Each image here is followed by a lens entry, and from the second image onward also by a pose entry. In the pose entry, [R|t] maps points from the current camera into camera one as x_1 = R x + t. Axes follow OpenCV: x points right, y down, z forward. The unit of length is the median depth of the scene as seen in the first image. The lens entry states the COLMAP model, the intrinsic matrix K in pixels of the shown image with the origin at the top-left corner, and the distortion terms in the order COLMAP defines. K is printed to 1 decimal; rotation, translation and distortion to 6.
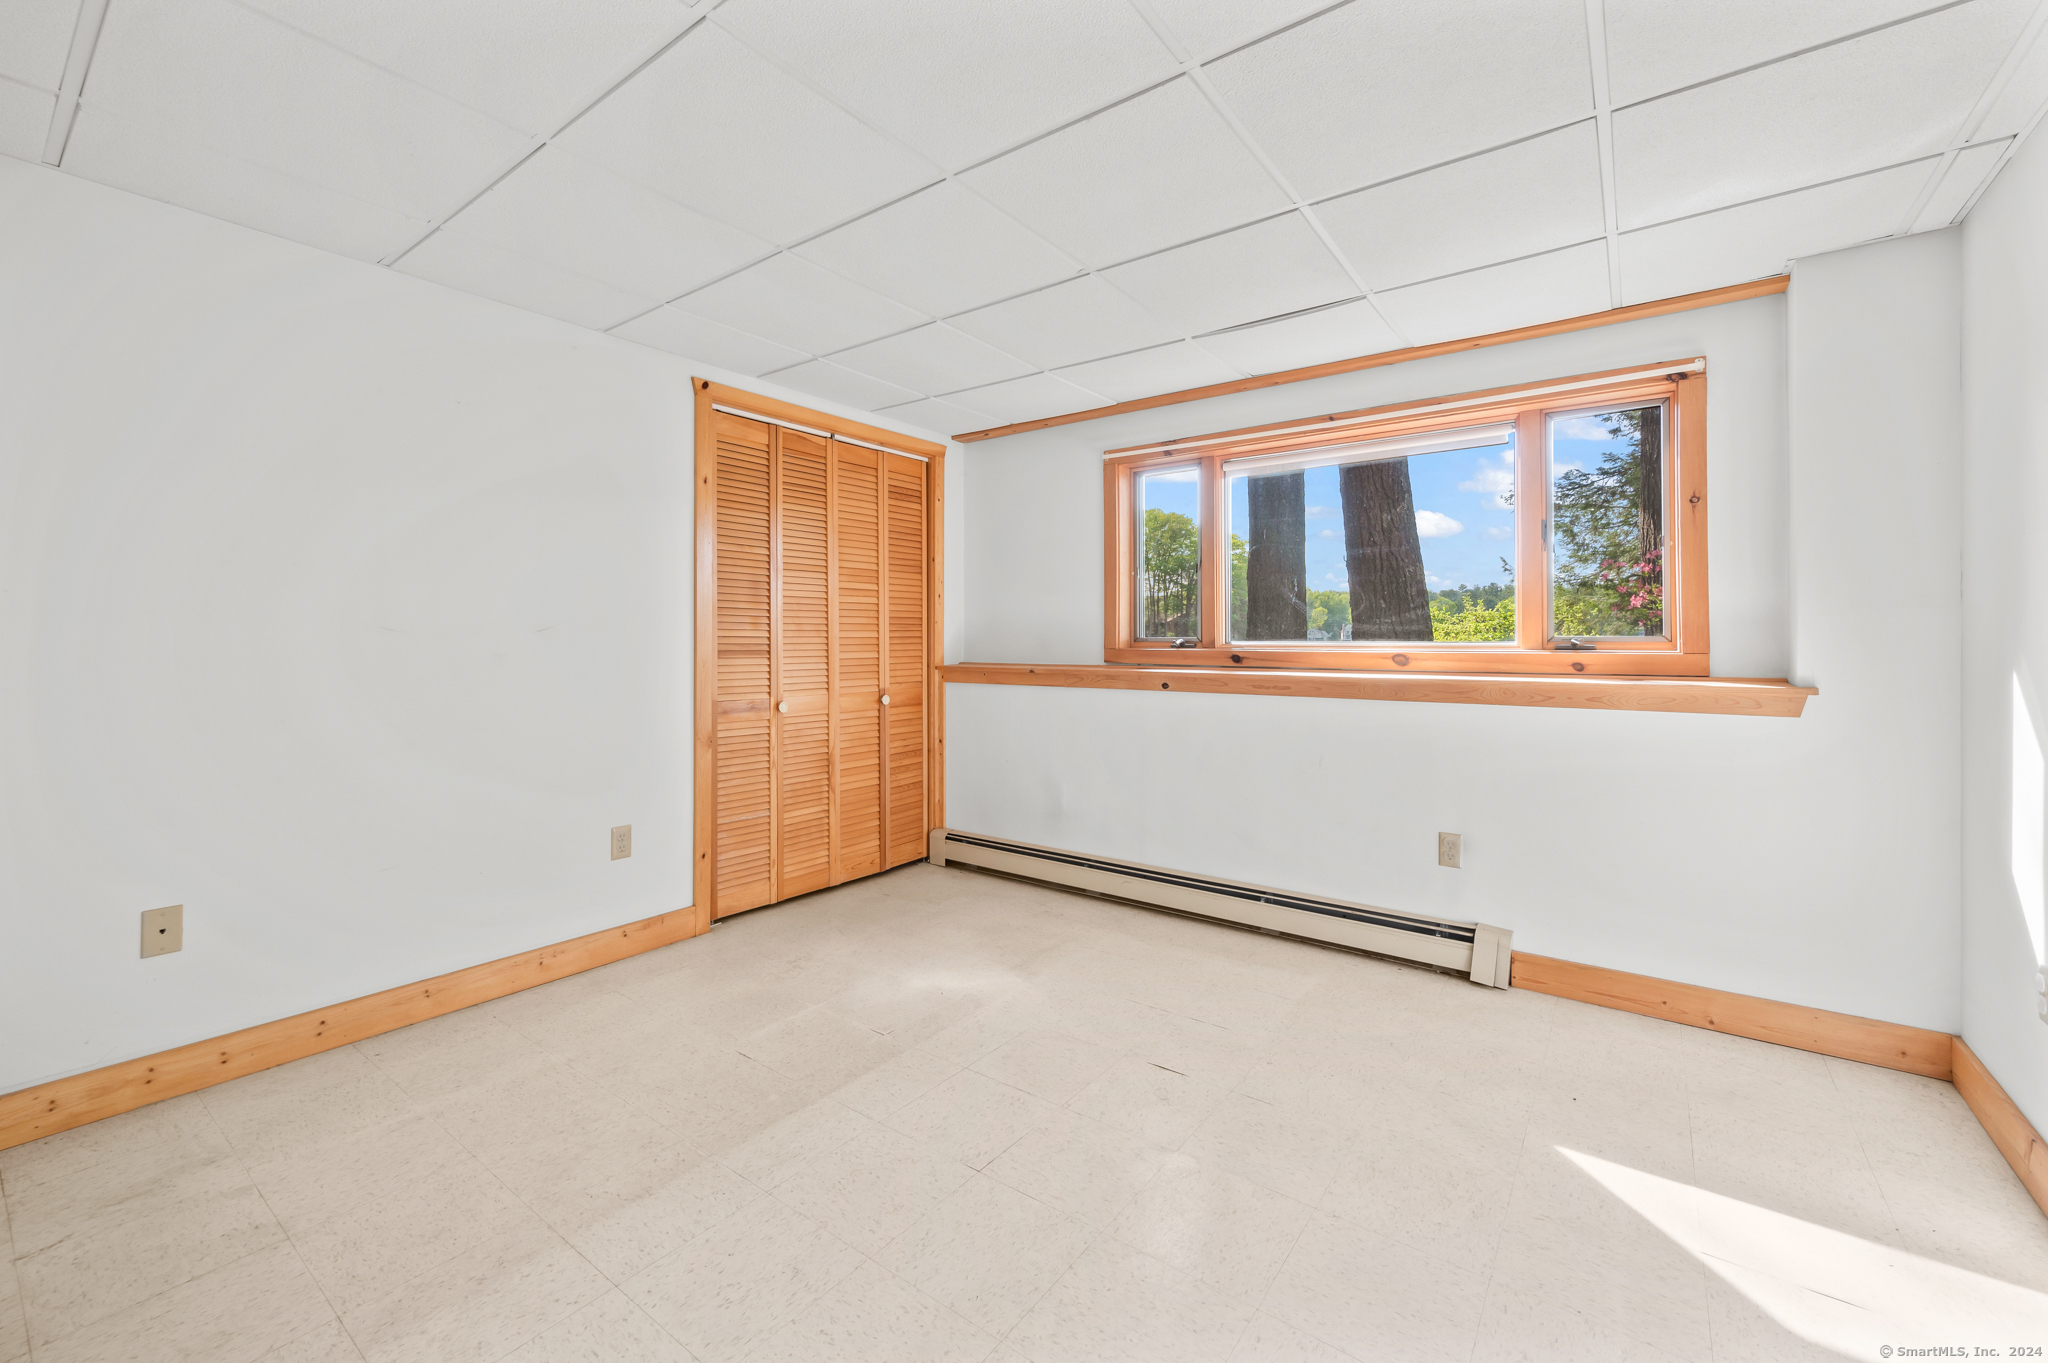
lens RADIAL K [[826.2, 0, 1024.7], [0, 826.2, 640.9], [0, 0, 1]] dist [-0.001292, 0.000961]
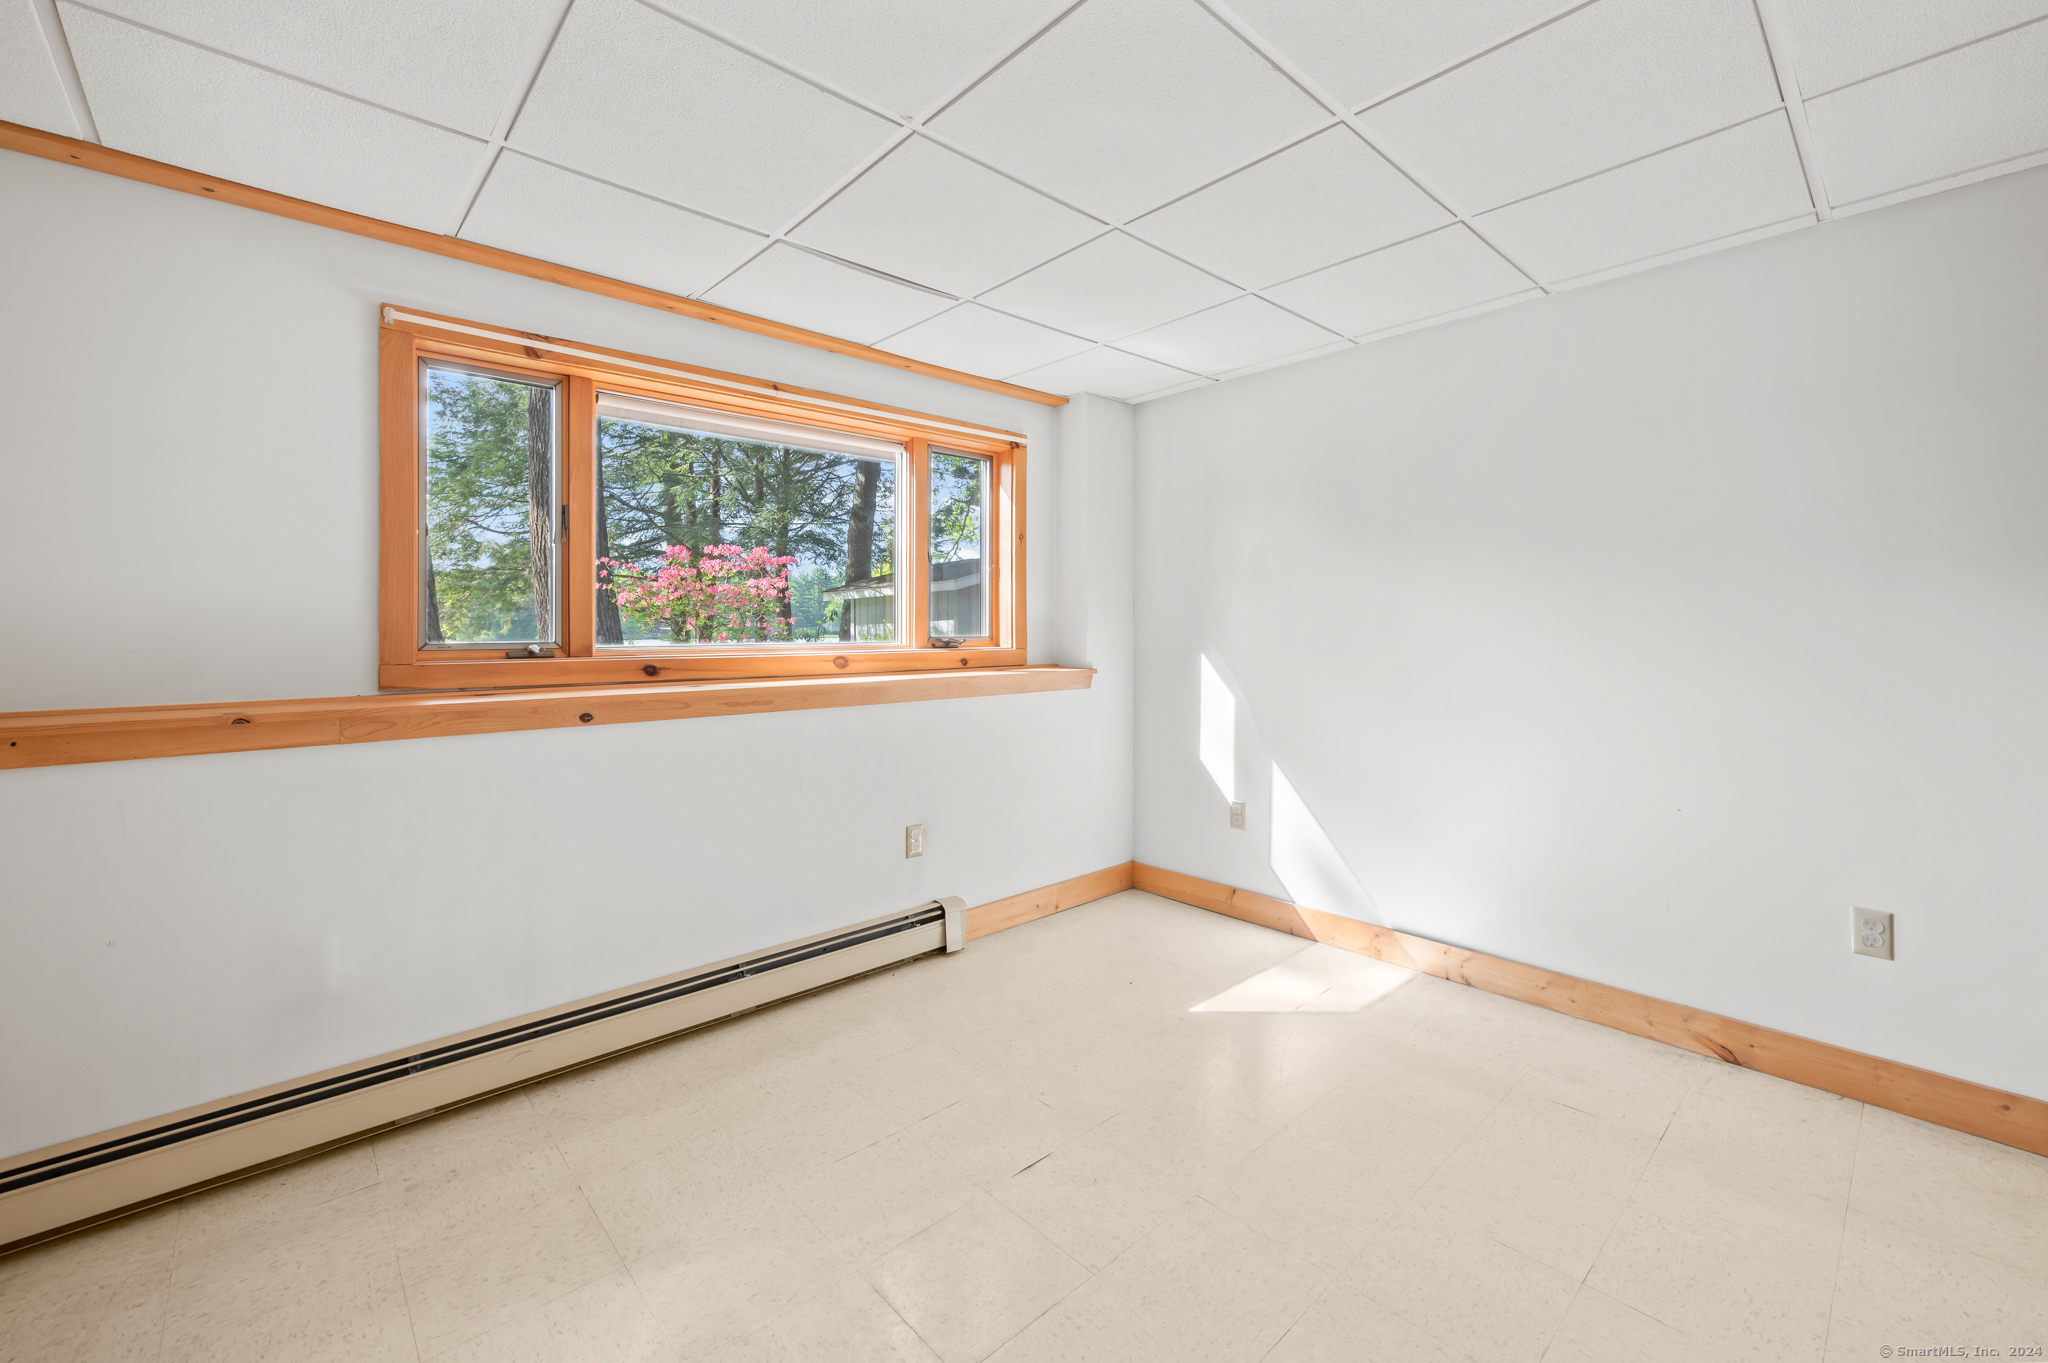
lens RADIAL K [[826.2, 0, 1036.8], [0, 826.2, 637.9], [0, 0, 1]] dist [-0.001292, 0.000961]
pose [[0.188750, -0.005346, 0.982011, -0.469112], [0.013413, 0.999906, 0.002865, -0.005666], [-0.981934, 0.012631, 0.188804, 0.623376]]
